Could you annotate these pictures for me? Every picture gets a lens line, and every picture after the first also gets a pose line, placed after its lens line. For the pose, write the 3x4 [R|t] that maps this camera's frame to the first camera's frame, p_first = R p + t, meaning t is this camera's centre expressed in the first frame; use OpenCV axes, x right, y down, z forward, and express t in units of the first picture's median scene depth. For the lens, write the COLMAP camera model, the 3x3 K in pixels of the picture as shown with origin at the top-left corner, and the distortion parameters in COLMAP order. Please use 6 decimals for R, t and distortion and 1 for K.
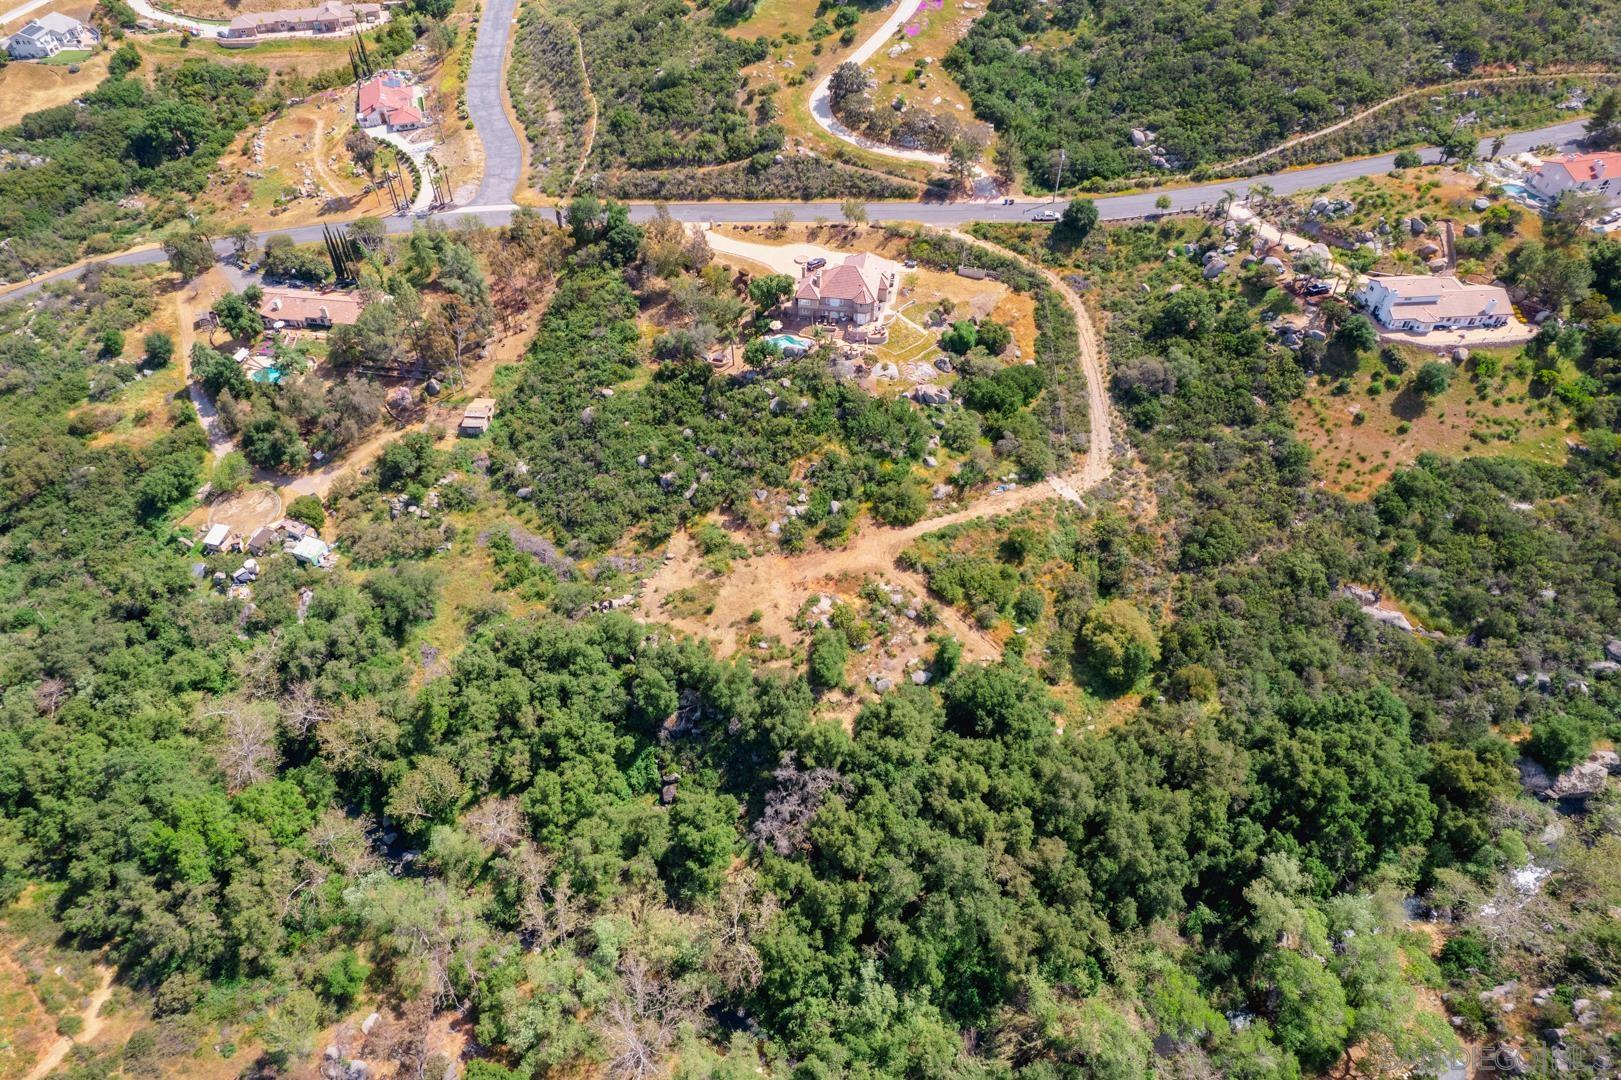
lens RADIAL K [[1039.1, 0, 806.8], [0, 1039.1, 542.7], [0, 0, 1]] dist [-0.076837, 0.069208]
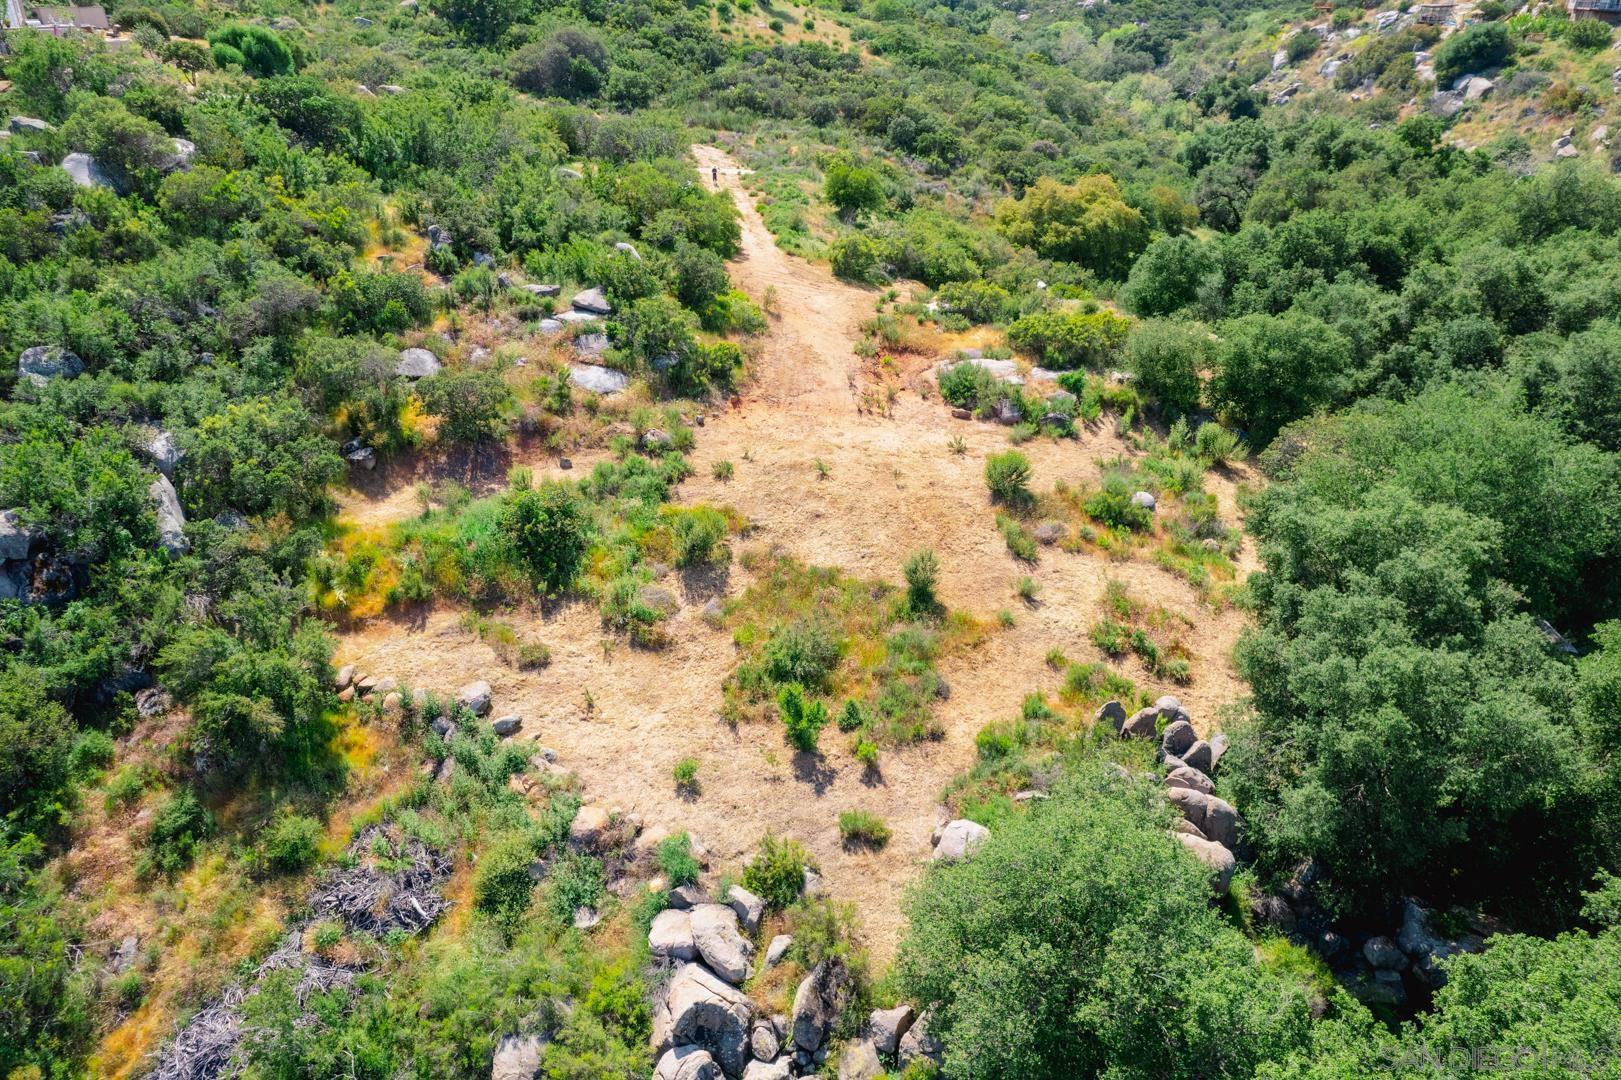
lens RADIAL K [[1039.1, 0, 806.2], [0, 1039.1, 544.2], [0, 0, 1]] dist [-0.076837, 0.069208]
pose [[0.219401, -0.472085, 0.853815, -0.253759], [0.682301, 0.699782, 0.211590, -0.004349], [-0.697372, 0.536136, 0.475637, 0.836960]]
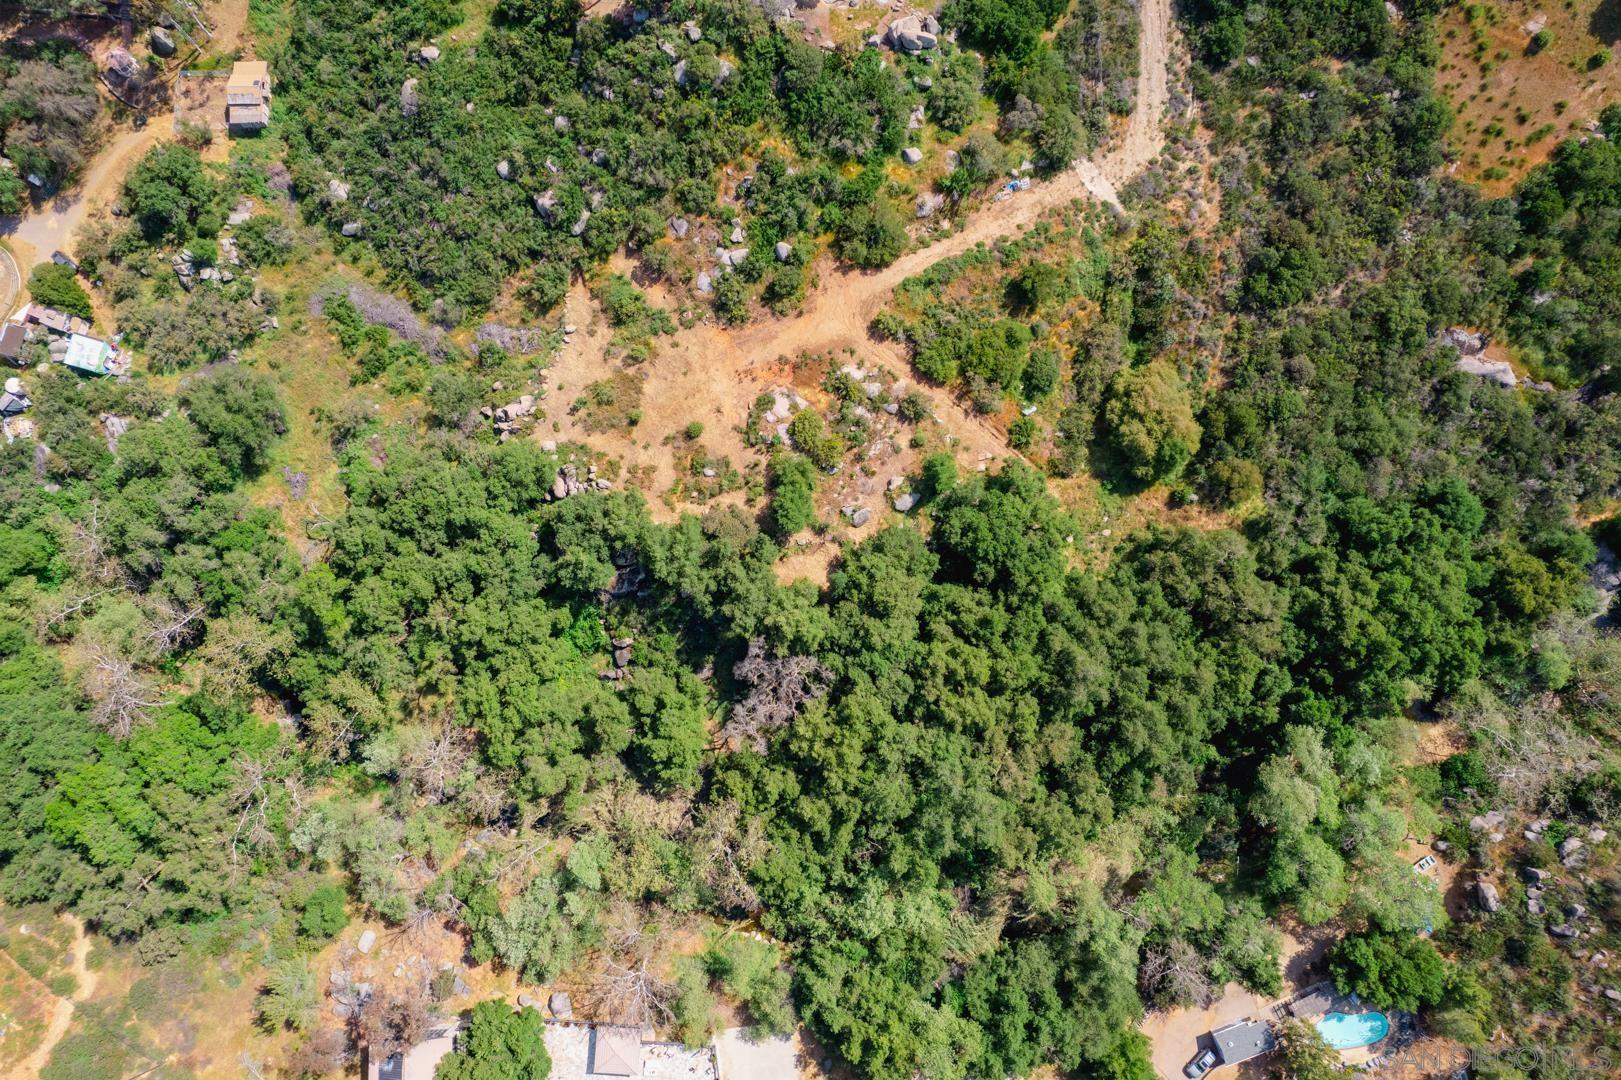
lens RADIAL K [[1039.1, 0, 807.1], [0, 1039.1, 546.7], [0, 0, 1]] dist [-0.076837, 0.069208]
pose [[0.996089, -0.086912, 0.015917, 0.013824], [0.060435, 0.801575, 0.594832, -0.288555], [-0.064456, -0.591543, 0.803693, 0.284907]]
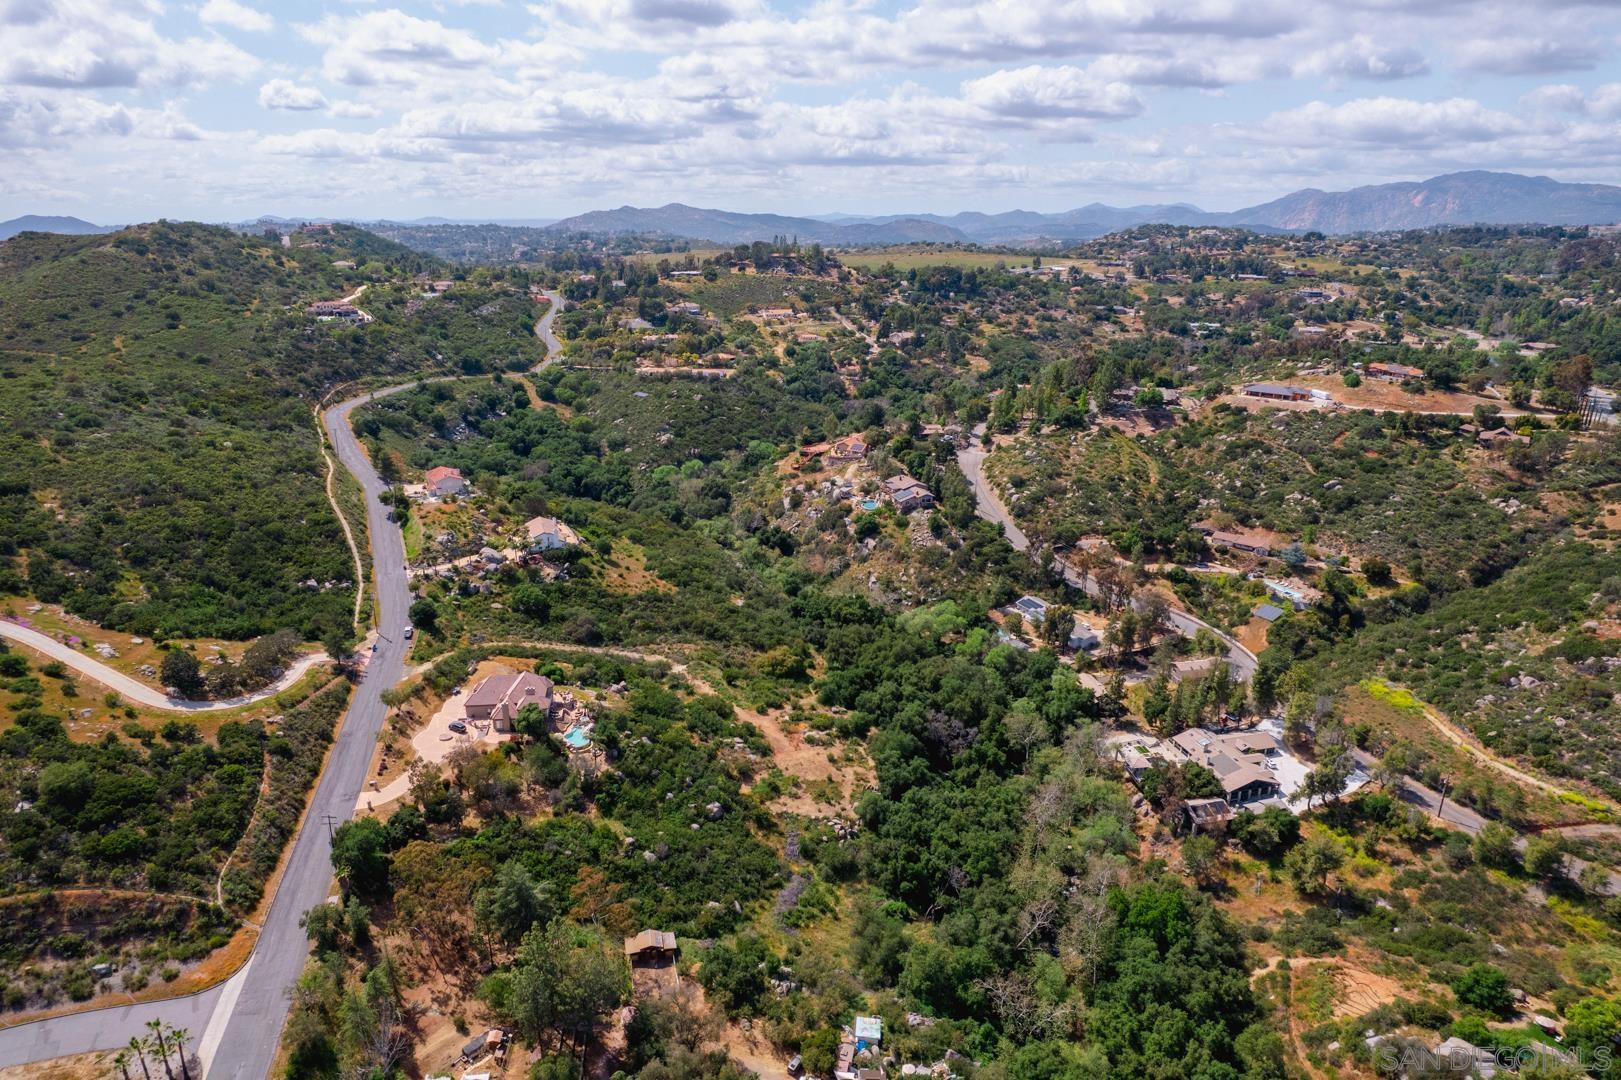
lens RADIAL K [[1039.1, 0, 806.8], [0, 1039.1, 546.7], [0, 0, 1]] dist [-0.076837, 0.069208]
pose [[-0.279159, -0.305511, 0.910348, -1.177006], [0.673829, 0.613101, 0.412386, -0.680334], [-0.684124, 0.728540, 0.034710, 0.681140]]
